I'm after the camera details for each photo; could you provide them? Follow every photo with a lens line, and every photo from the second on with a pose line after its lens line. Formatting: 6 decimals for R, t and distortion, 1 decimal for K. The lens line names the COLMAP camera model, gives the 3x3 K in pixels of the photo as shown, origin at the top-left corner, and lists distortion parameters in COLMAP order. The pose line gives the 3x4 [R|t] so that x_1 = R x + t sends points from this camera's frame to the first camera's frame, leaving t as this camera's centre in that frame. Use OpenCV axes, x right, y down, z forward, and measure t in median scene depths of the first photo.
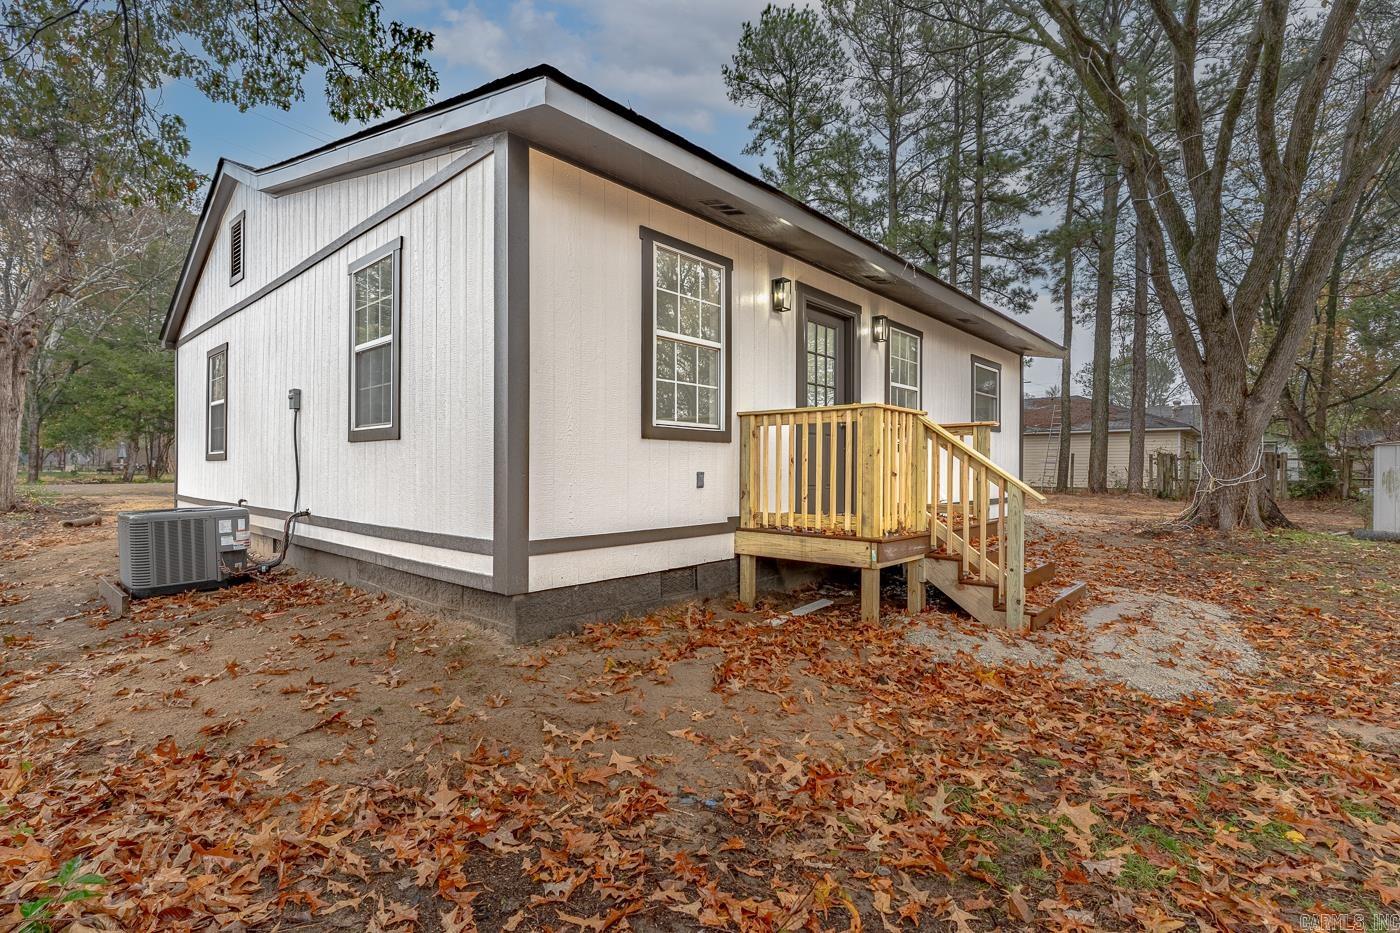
lens RADIAL K [[686.3, 0, 700.0], [0, 686.3, 466.5], [0, 0, 1]] dist [0.000454, 0.000144]
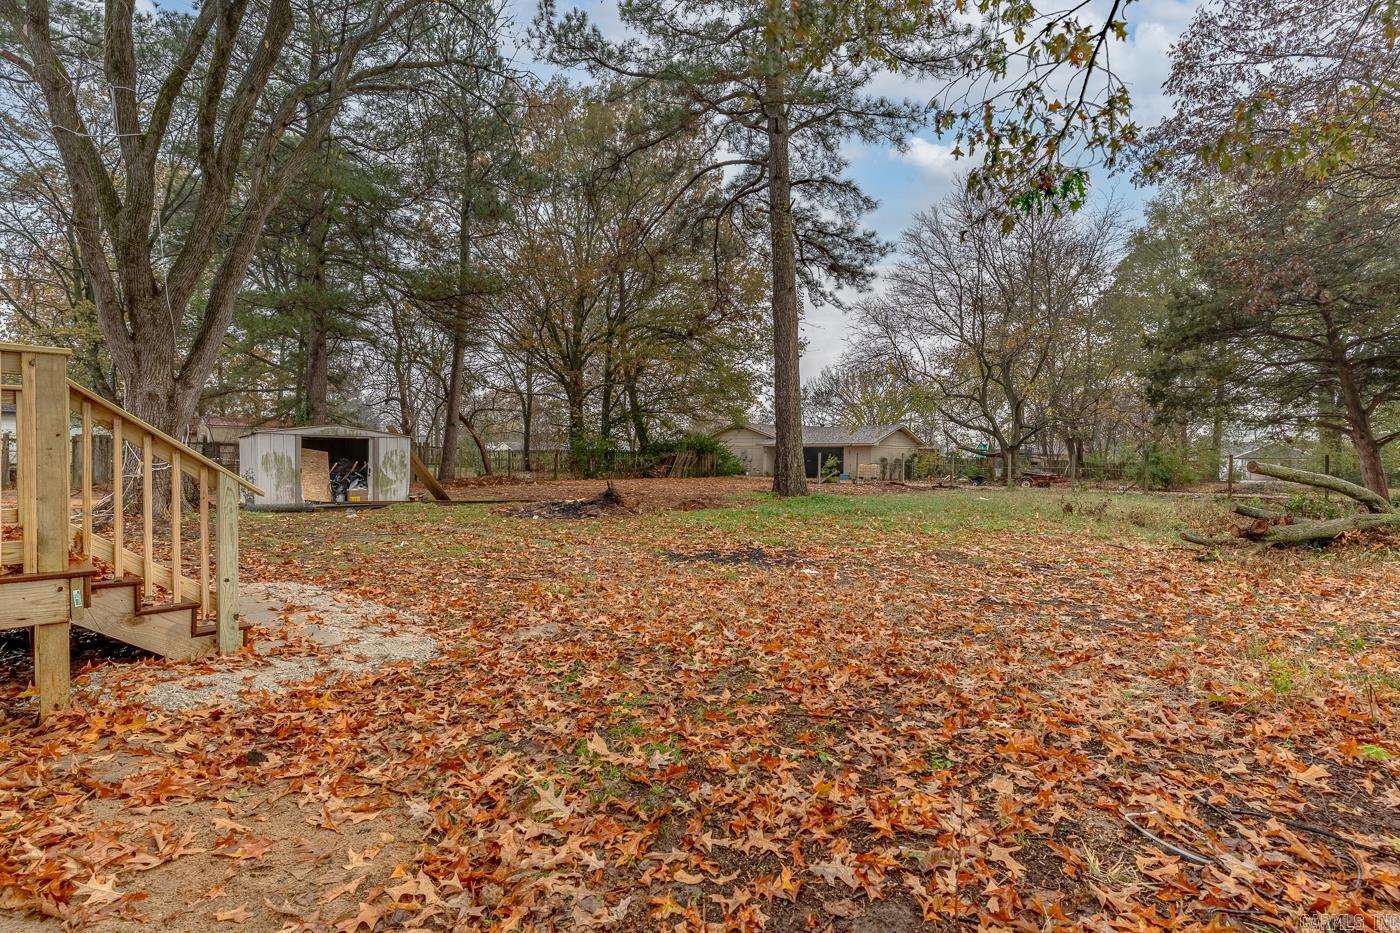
lens RADIAL K [[671.6, 0, 700.0], [0, 671.6, 466.5], [0, 0, 1]] dist [-0.000043, 0.000408]
pose [[0.016831, -0.020707, 0.999644, -0.315679], [-0.006530, 0.999762, 0.020819, -0.003872], [-0.999837, -0.006878, 0.016692, 0.412840]]
